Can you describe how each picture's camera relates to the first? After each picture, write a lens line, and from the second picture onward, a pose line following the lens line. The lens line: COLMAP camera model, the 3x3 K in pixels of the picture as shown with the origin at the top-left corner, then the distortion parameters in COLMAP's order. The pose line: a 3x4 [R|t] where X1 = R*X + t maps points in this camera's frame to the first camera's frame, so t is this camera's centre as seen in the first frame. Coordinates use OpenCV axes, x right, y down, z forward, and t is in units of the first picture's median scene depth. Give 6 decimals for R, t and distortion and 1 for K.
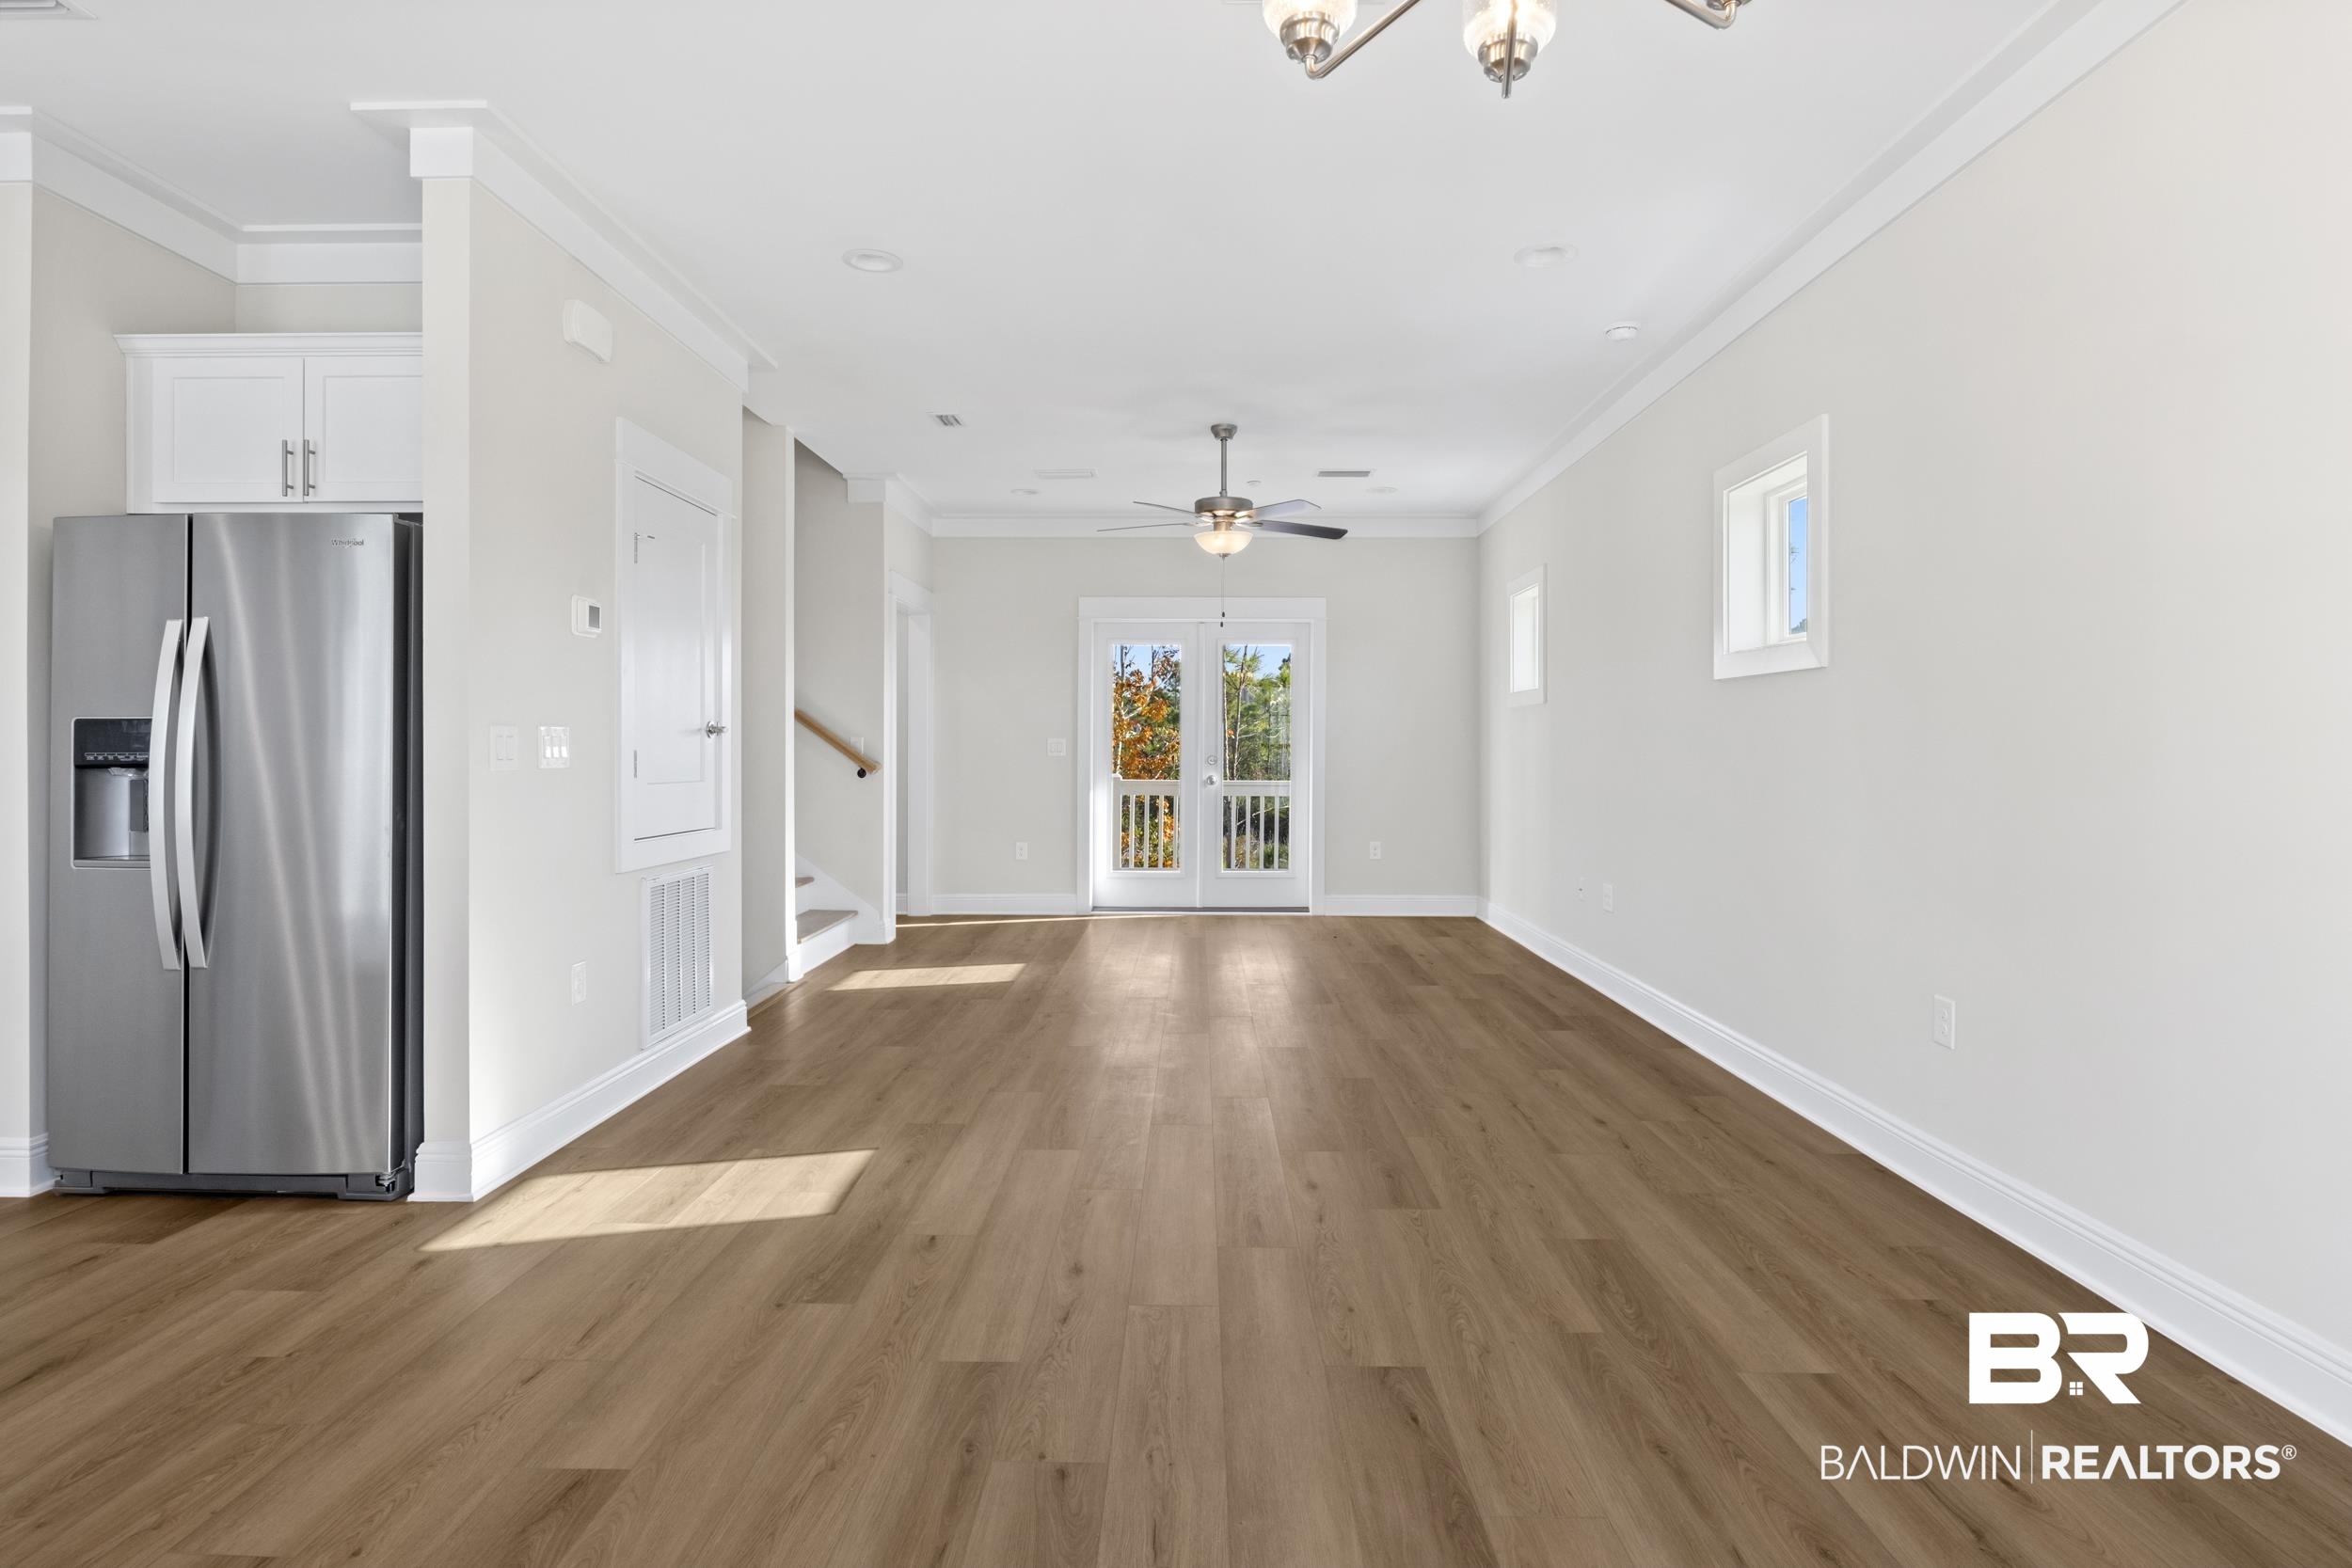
lens RADIAL K [[1182.9, 0, 1179.4], [0, 1182.9, 767.3], [0, 0, 1]] dist [-0.005123, -0.000132]
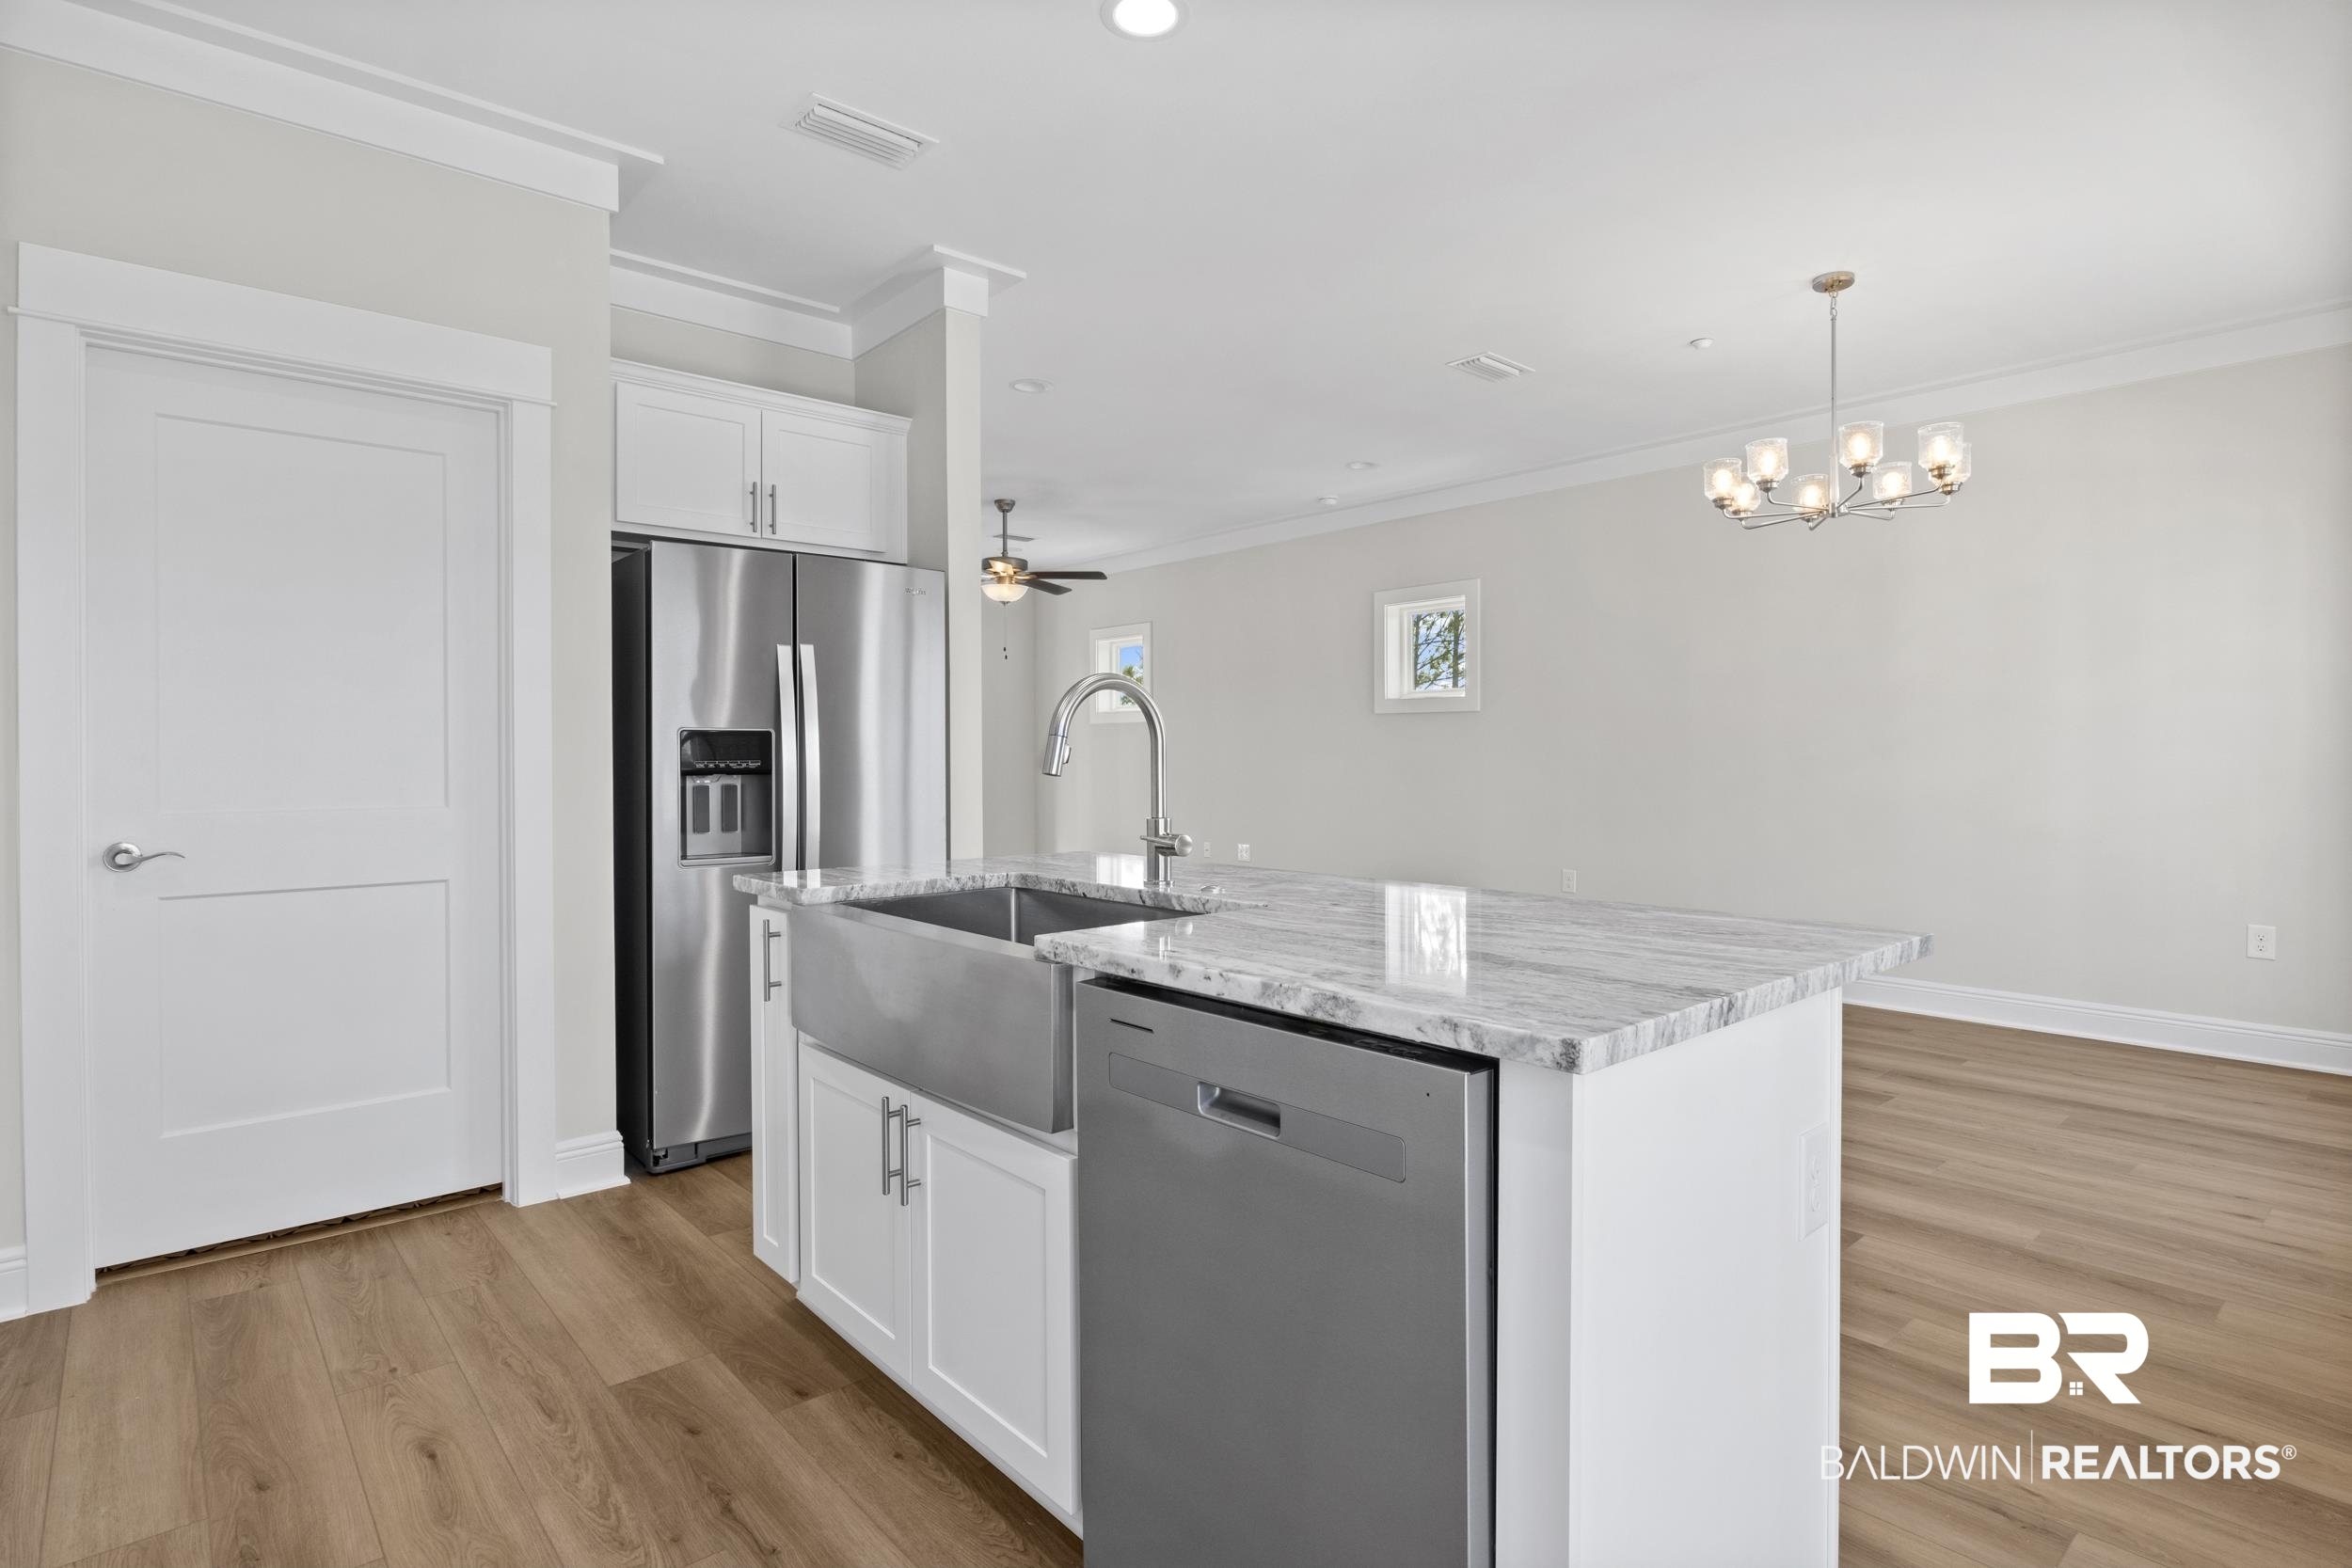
lens RADIAL K [[1182.9, 0, 1169.7], [0, 1182.9, 766.8], [0, 0, 1]] dist [-0.005123, -0.000132]
pose [[0.753532, -0.012230, 0.657298, -1.292682], [0.021431, 0.999753, -0.005967, 0.009171], [-0.657062, 0.018583, 0.753607, -0.108314]]
